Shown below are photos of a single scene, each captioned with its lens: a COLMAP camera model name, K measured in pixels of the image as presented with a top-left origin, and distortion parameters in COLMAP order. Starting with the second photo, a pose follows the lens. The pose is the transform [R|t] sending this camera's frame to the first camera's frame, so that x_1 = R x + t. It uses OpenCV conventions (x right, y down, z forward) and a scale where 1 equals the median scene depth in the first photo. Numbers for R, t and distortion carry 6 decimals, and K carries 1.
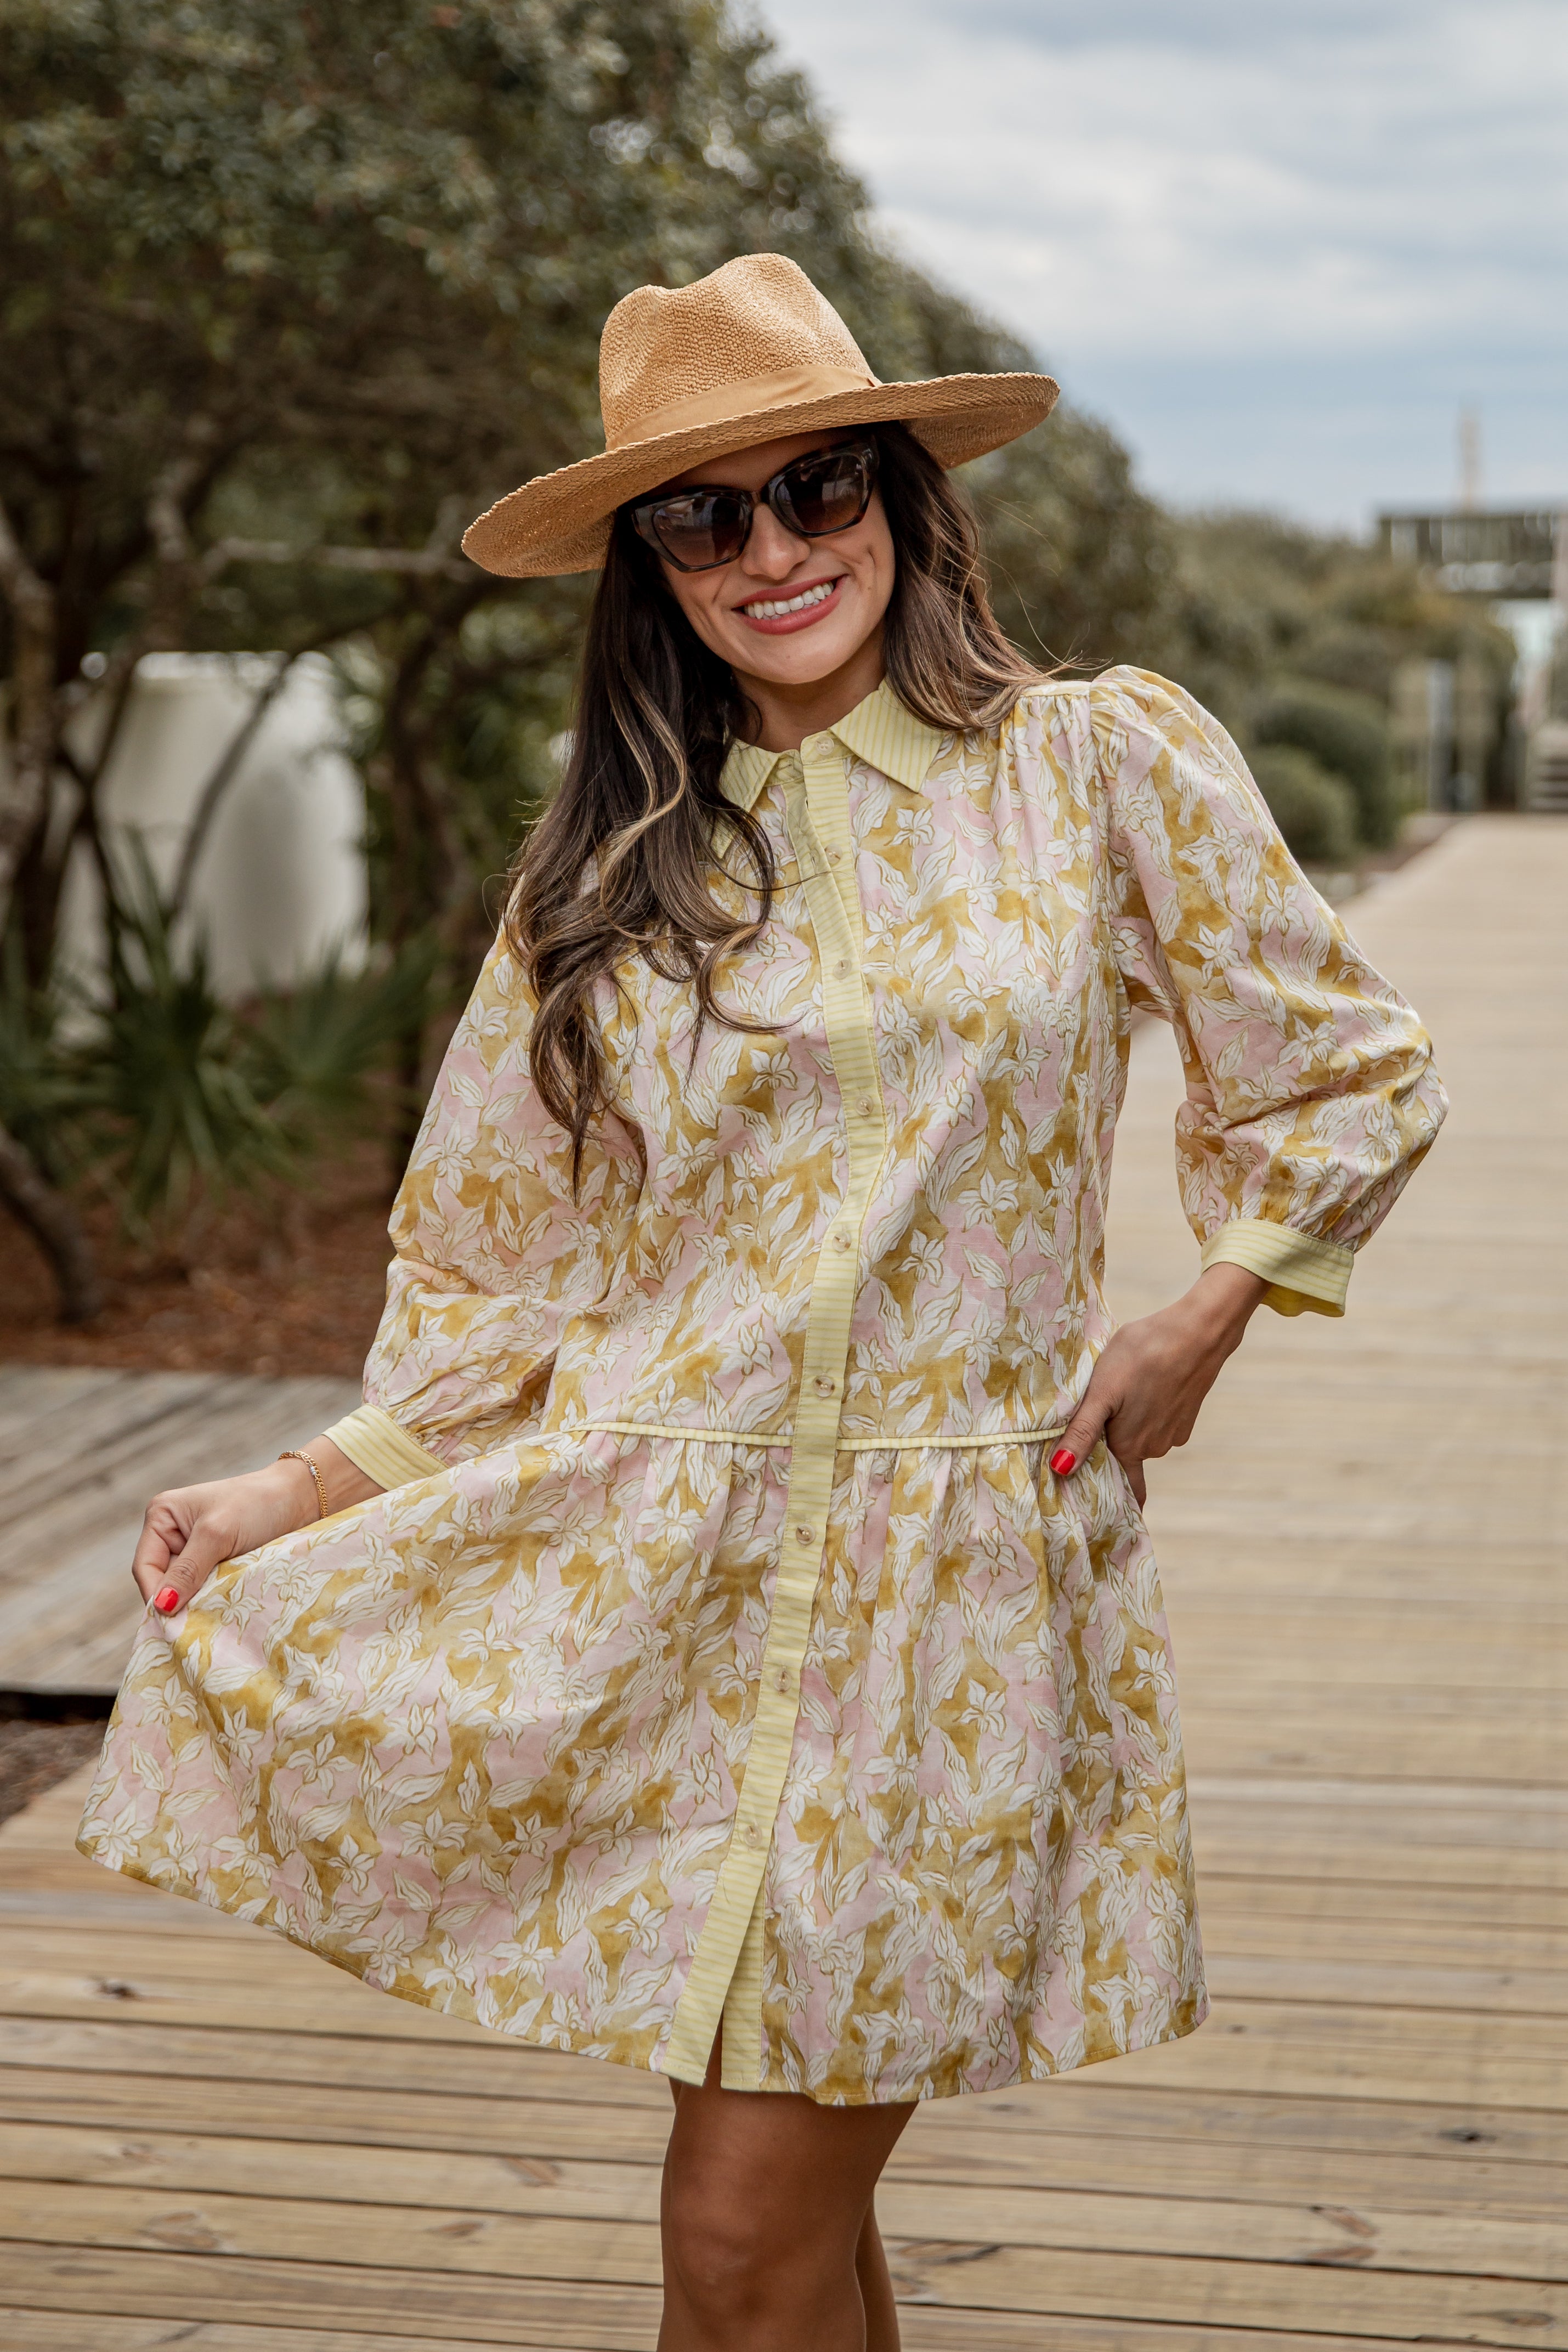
lens RADIAL K [[4376.4, 0, 814.4], [0, 4376.4, 1042.6], [0, 0, 1]] dist [0.108811, 0.000000]
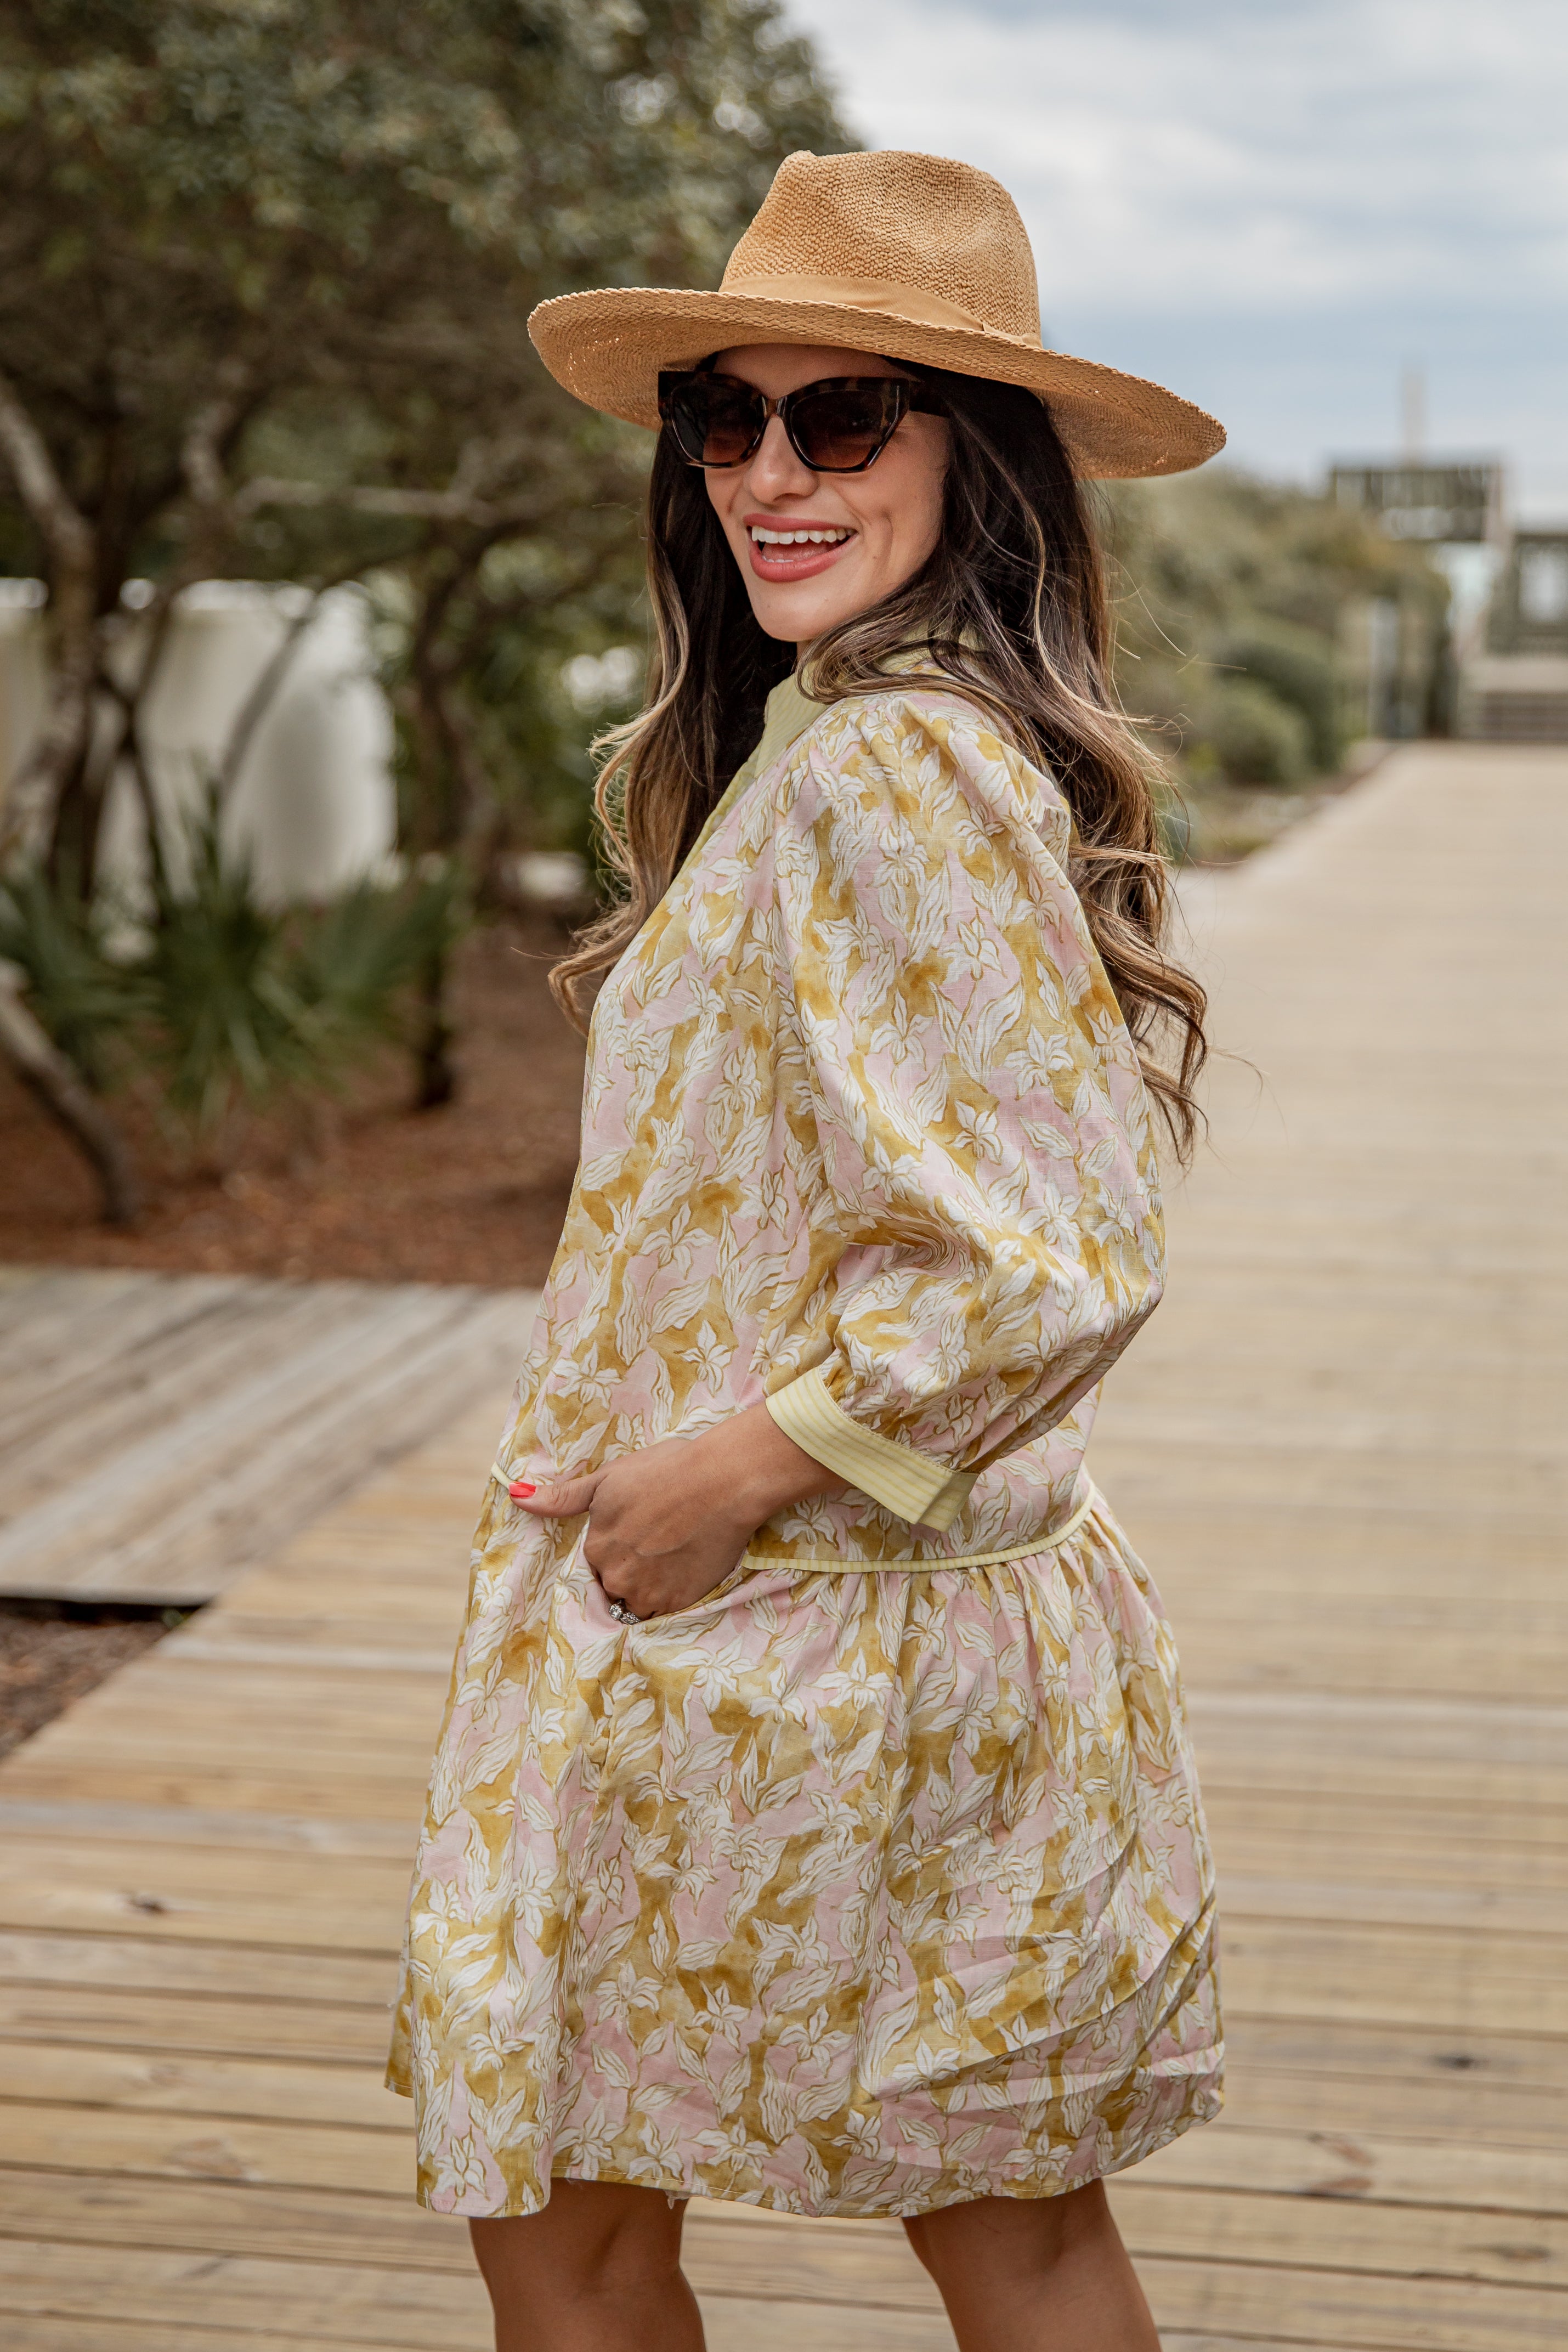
lens RADIAL K [[3938.6, 0, 891.9], [0, 3938.6, 1136.9], [0, 0, 1]] dist [0.096366, 0.000000]
pose [[0.999679, 0.007454, 0.024211, -0.005235], [-0.008679, 0.998665, 0.050919, -0.008563], [-0.023799, -0.051113, 0.998409, 0.051702]]
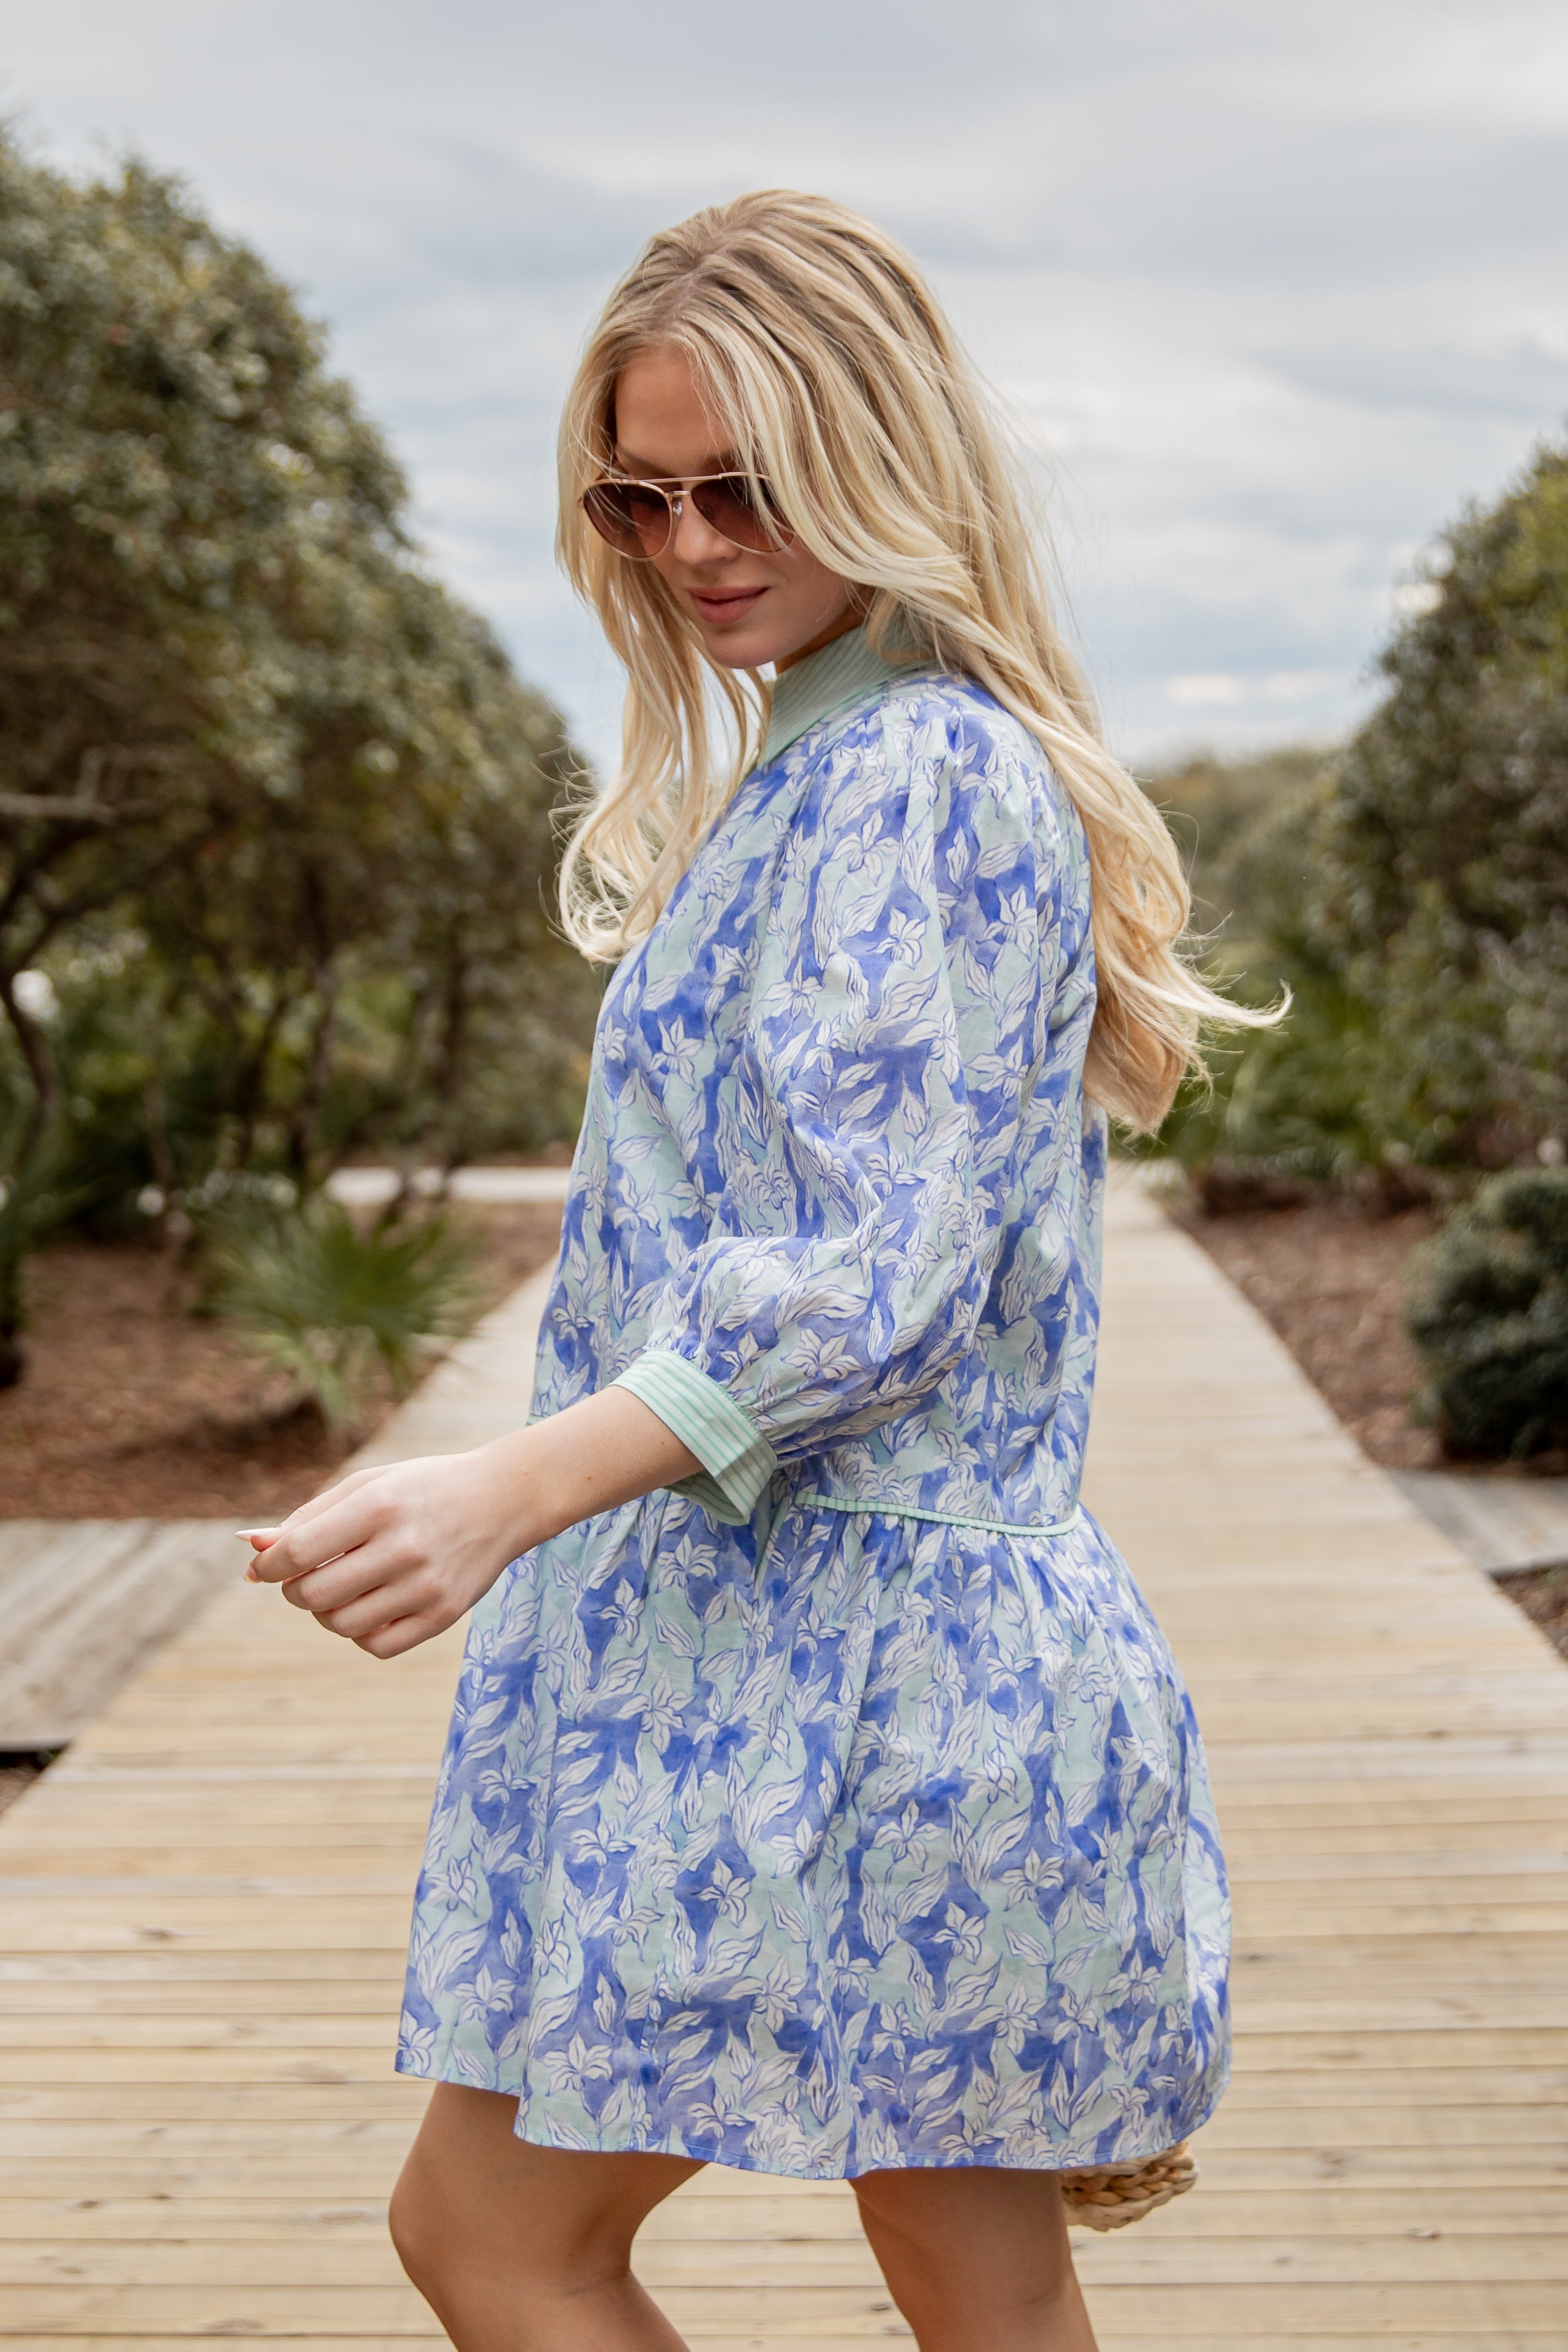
lens RADIAL K [[4376.4, 0, 745.9], [0, 4376.4, 1220.8], [0, 0, 1]] dist [0.108811, 0.000000]
pose [[0.983605, -0.026352, 0.178402, -0.136805], [0.030320, 0.999349, -0.019553, 0.027958], [-0.177770, 0.024641, 0.983763, -0.164992]]
